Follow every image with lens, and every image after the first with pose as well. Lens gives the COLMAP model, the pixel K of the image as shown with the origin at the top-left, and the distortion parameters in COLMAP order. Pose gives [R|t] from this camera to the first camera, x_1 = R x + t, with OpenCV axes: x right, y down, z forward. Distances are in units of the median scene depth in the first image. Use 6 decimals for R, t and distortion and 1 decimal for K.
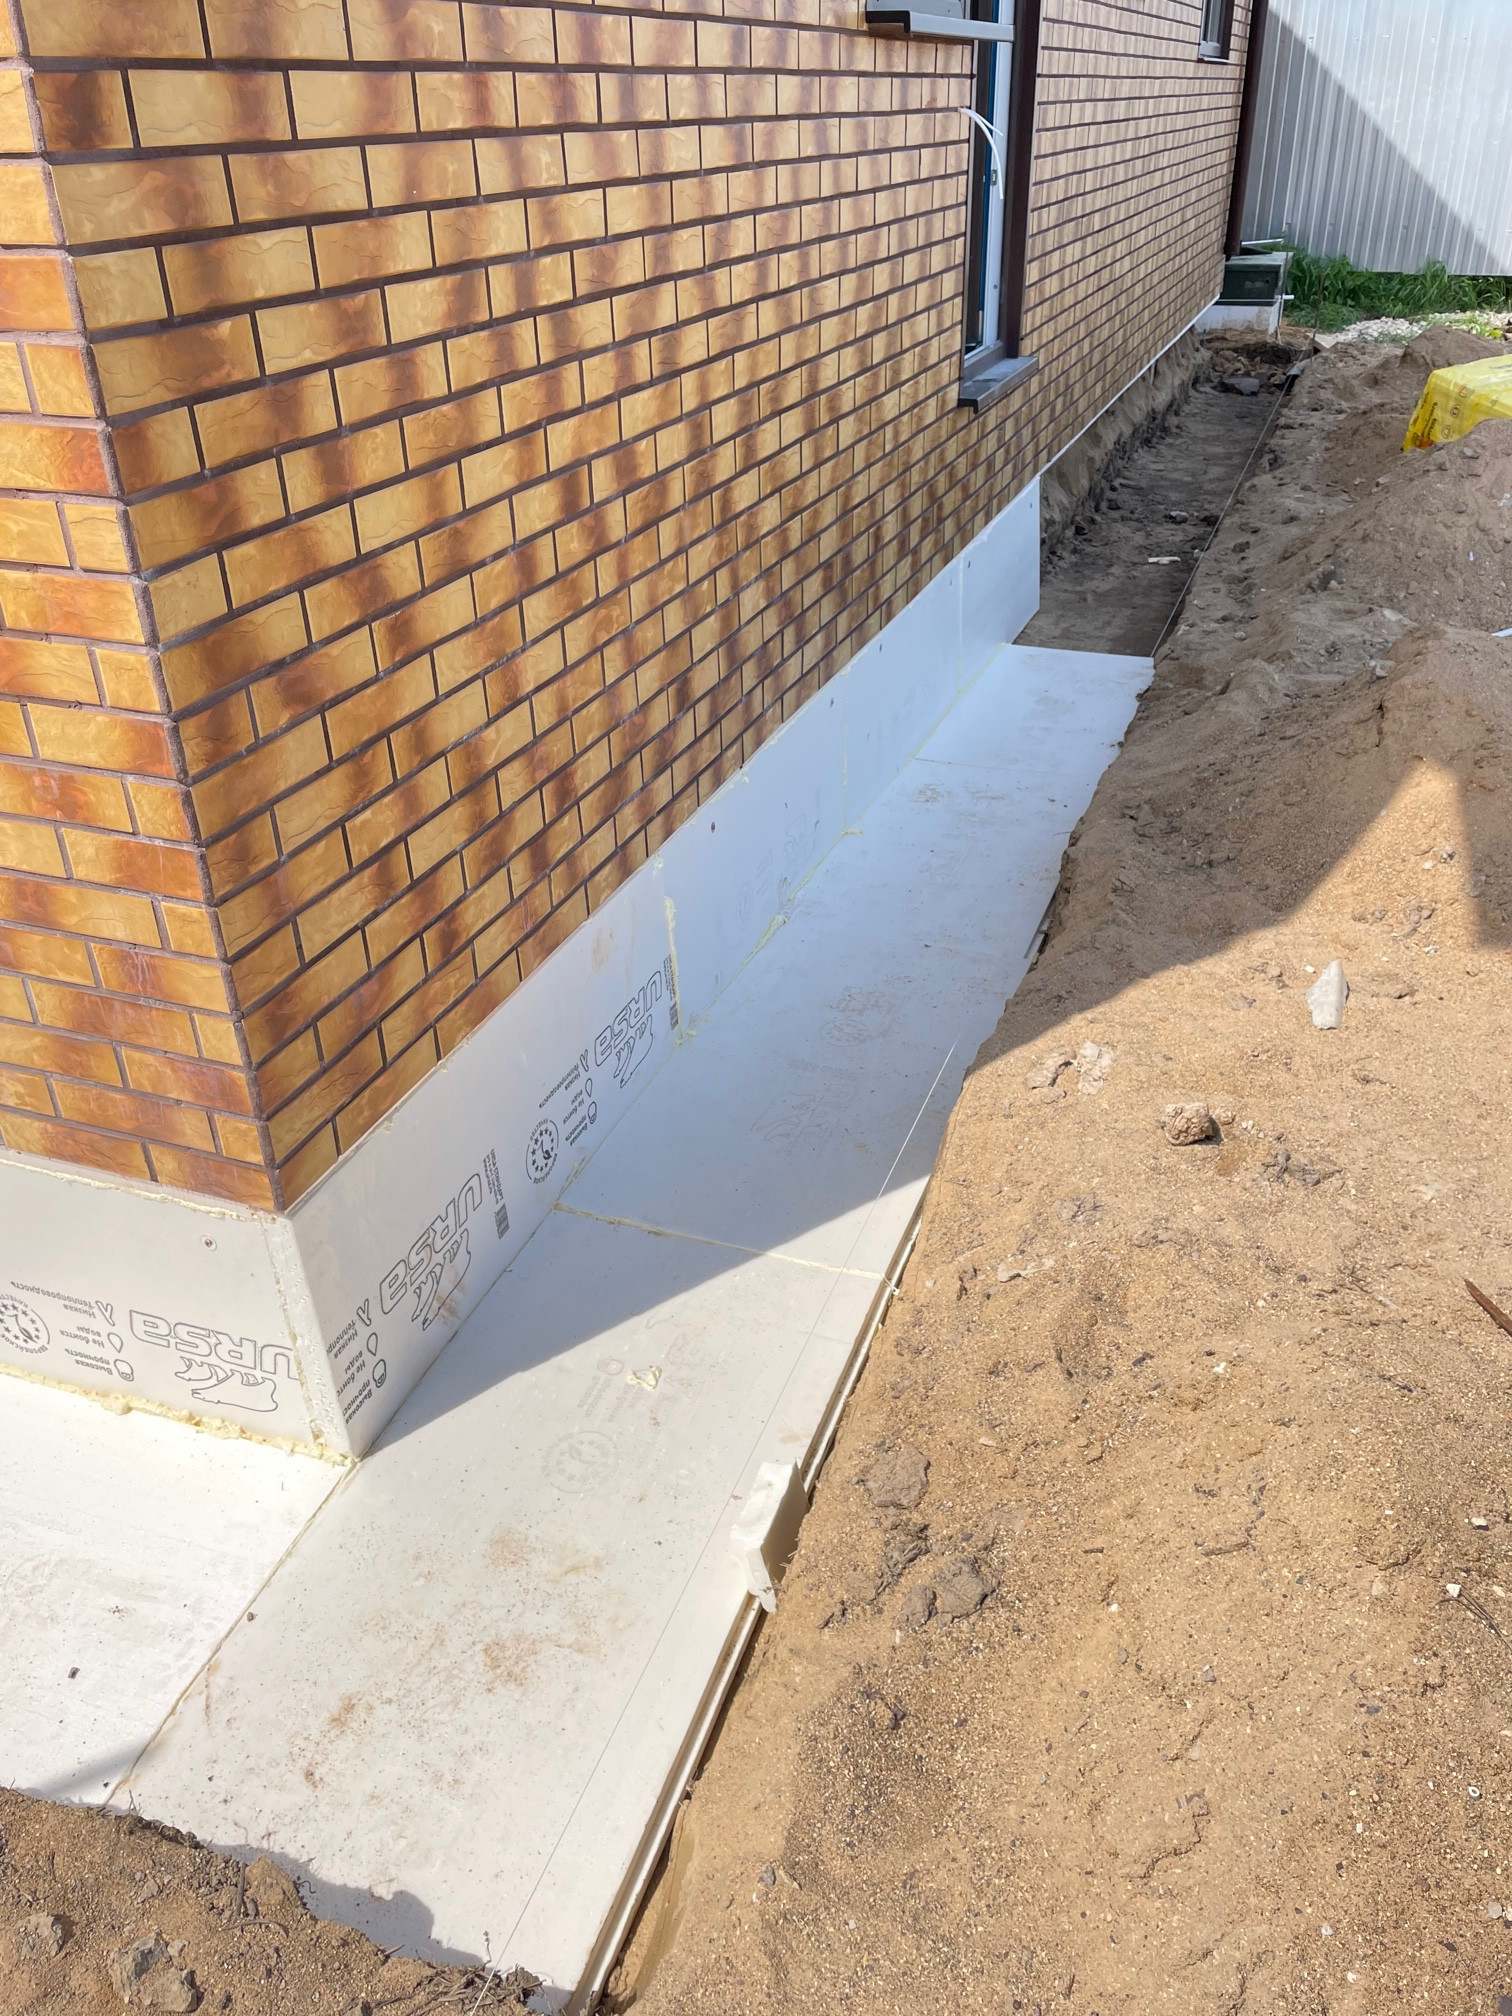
lens RADIAL K [[1577.8, 0, 770.3], [0, 1577.8, 998.5], [0, 0, 1]] dist [0.066247, -0.055215]
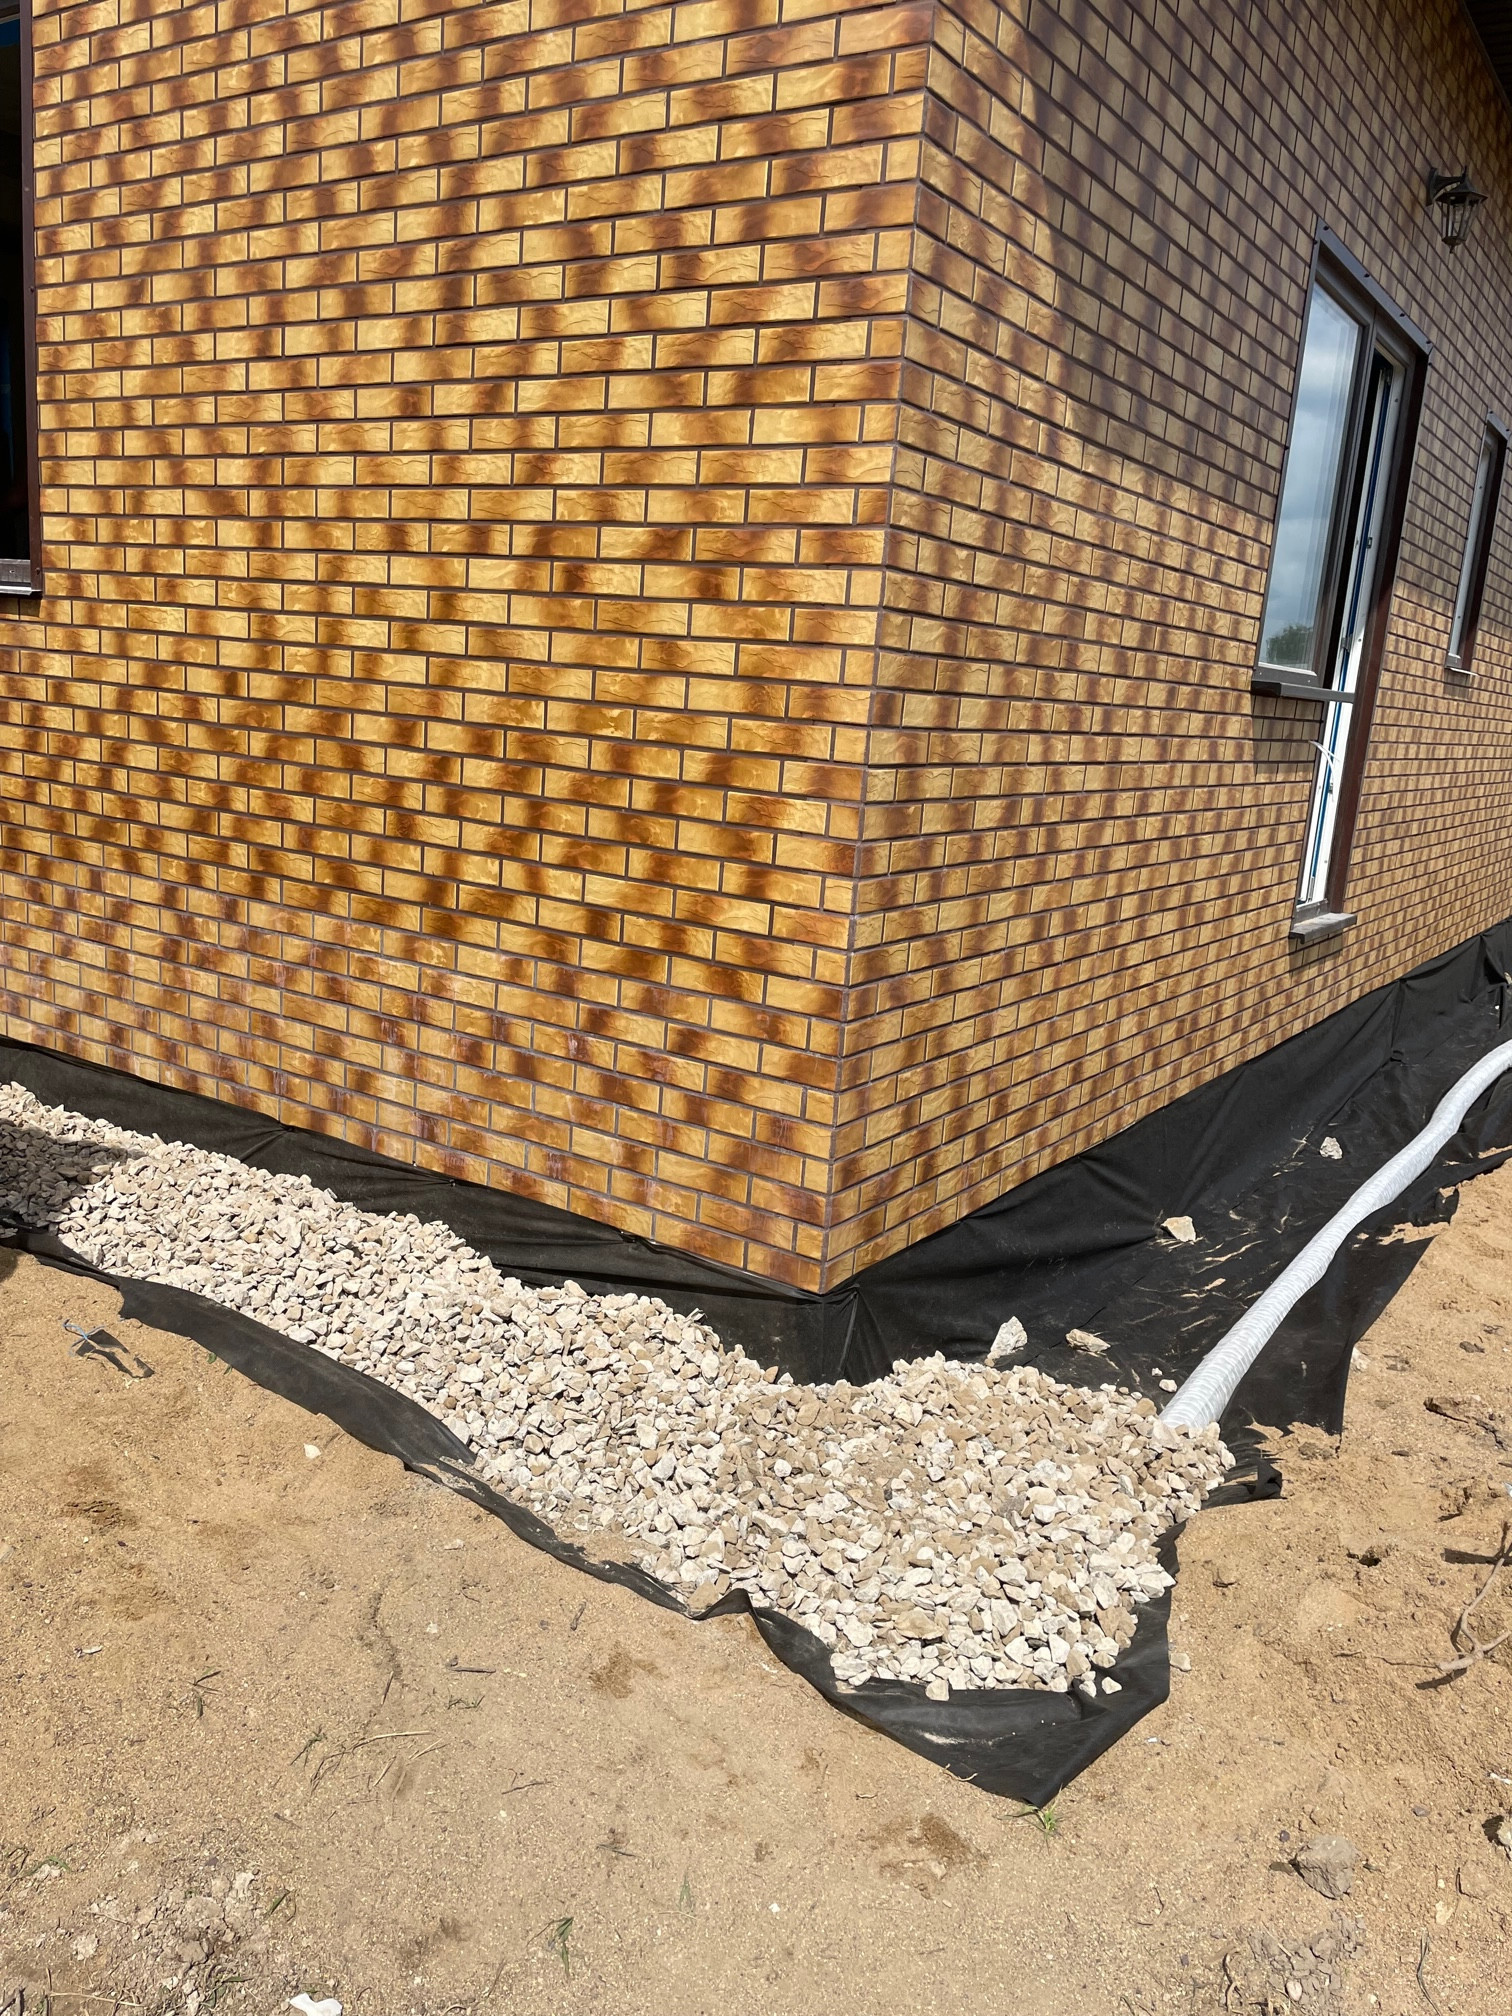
lens RADIAL K [[1577.8, 0, 751.4], [0, 1577.8, 1028.3], [0, 0, 1]] dist [0.066247, -0.055215]
pose [[0.969222, 0.135983, -0.205224, -0.057963], [-0.191247, 0.940808, -0.279829, 0.265450], [0.155025, 0.310465, 0.937859, -0.491461]]
